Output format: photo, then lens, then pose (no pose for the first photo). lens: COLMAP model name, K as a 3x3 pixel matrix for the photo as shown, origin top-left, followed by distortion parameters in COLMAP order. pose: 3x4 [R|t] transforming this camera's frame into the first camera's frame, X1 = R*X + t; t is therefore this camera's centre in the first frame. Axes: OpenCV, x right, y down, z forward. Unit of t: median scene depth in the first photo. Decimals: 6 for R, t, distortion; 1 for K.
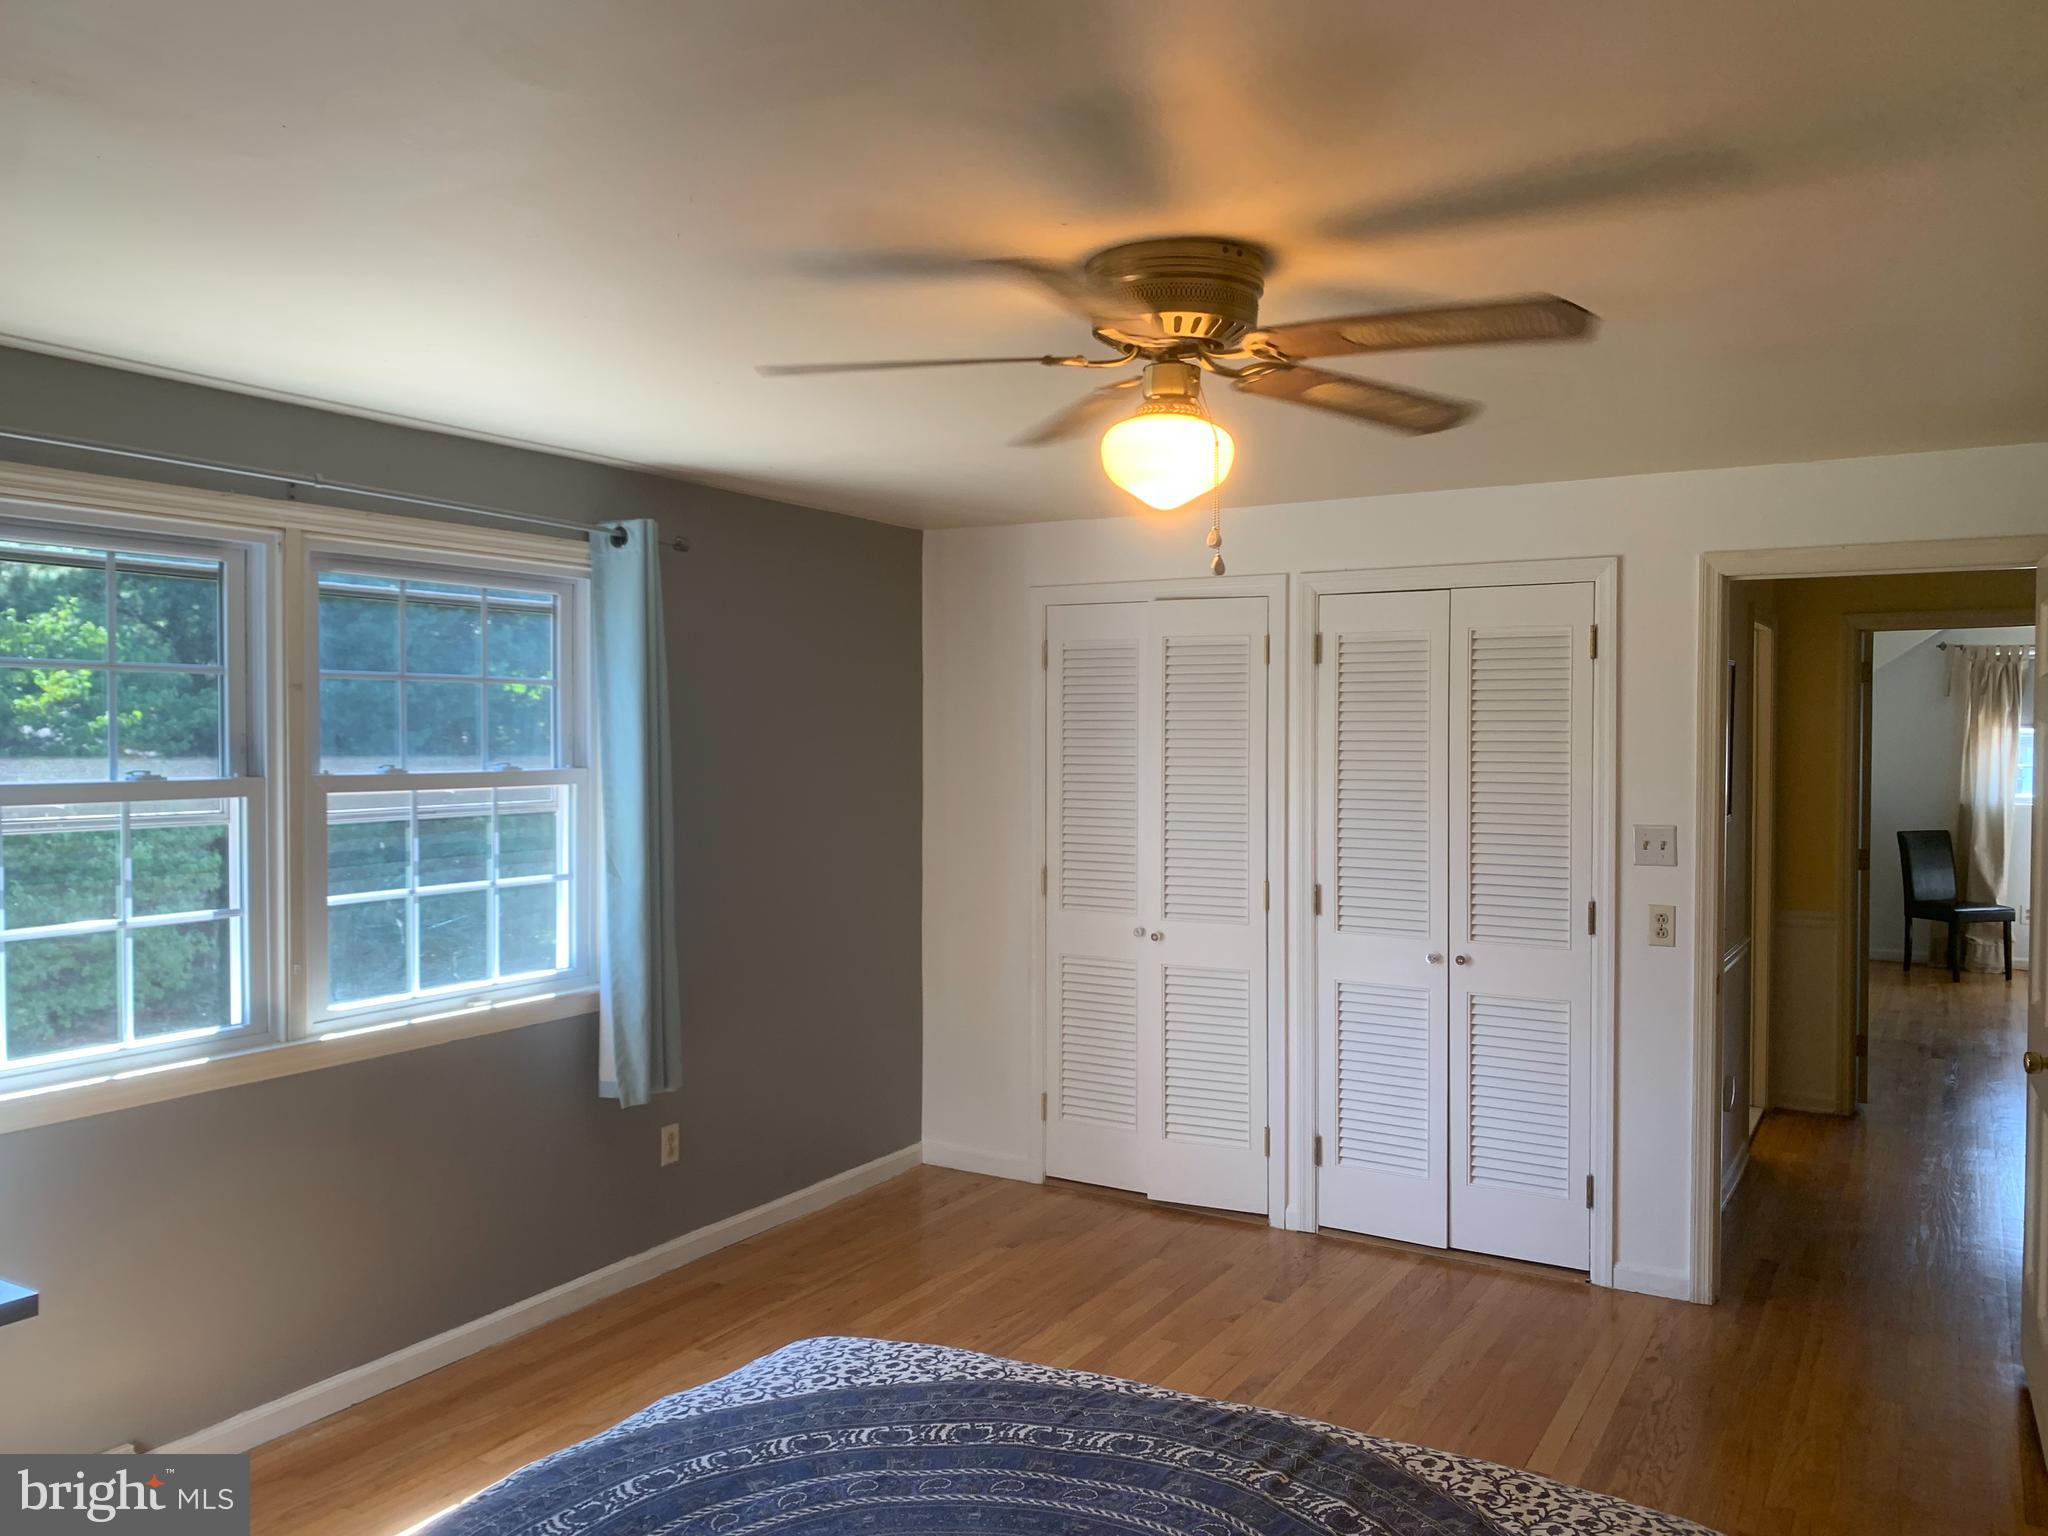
lens RADIAL K [[1573.1, 0, 1024.8], [0, 1573.1, 769.0], [0, 0, 1]] dist [0.016634, 0.000739]
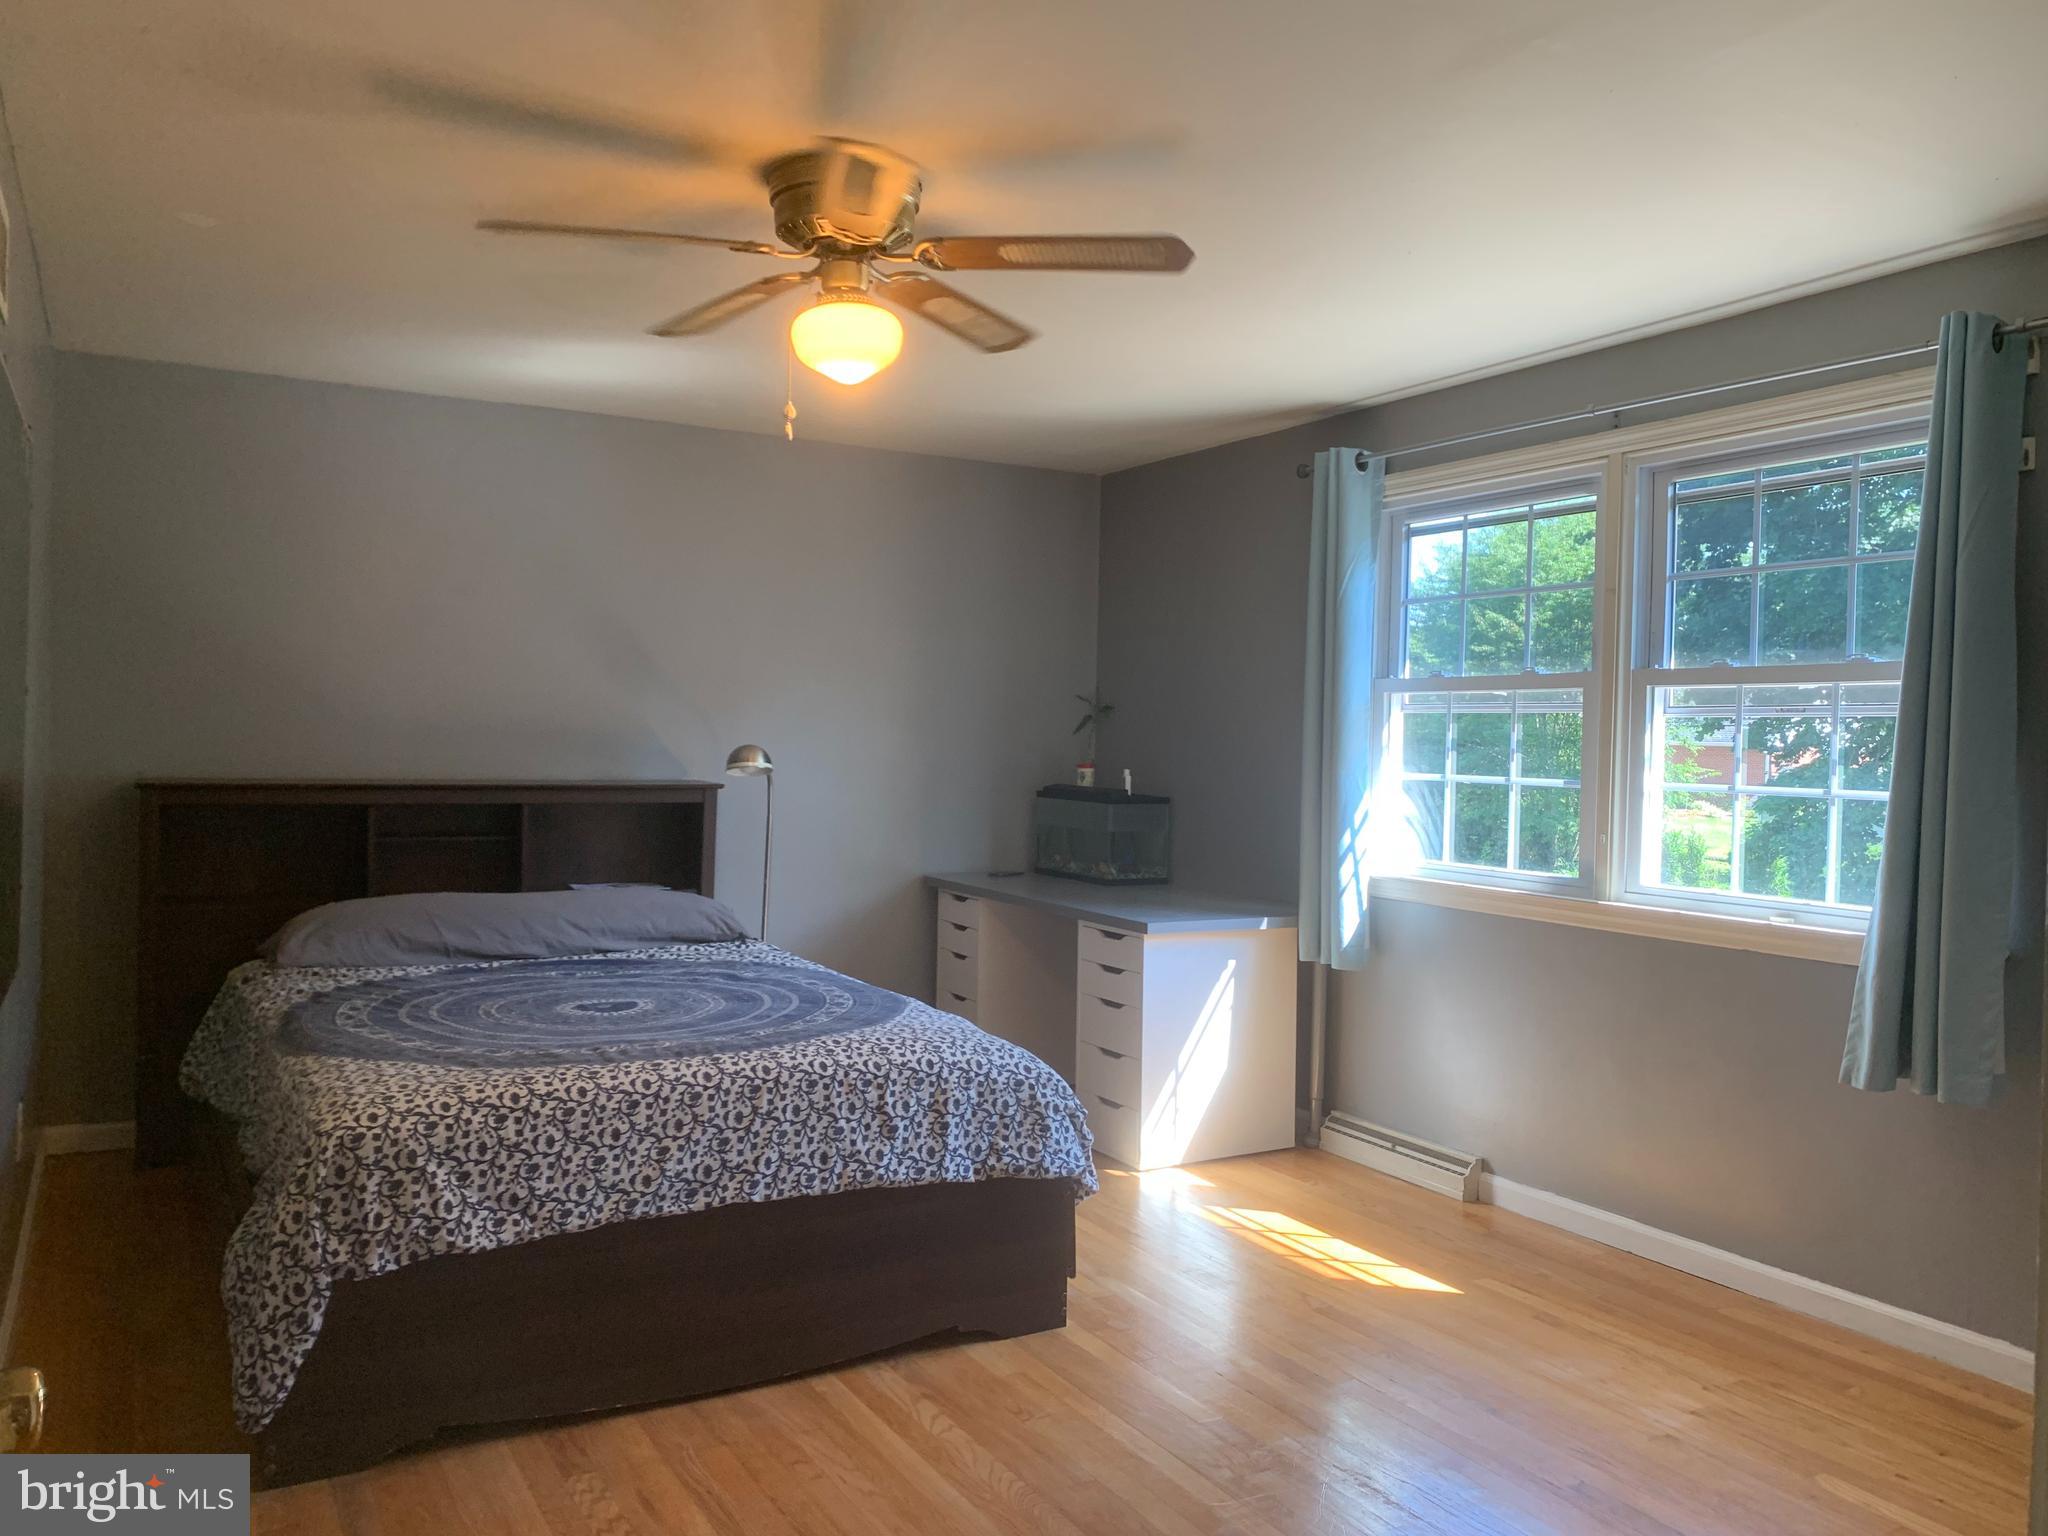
lens RADIAL K [[1573.1, 0, 1023.4], [0, 1573.1, 772.1], [0, 0, 1]] dist [0.016634, 0.000739]
pose [[-0.486794, 0.013250, -0.873416, 0.731153], [-0.033891, 0.998846, 0.034042, 0.052805], [0.872859, 0.046173, -0.485783, 1.172241]]
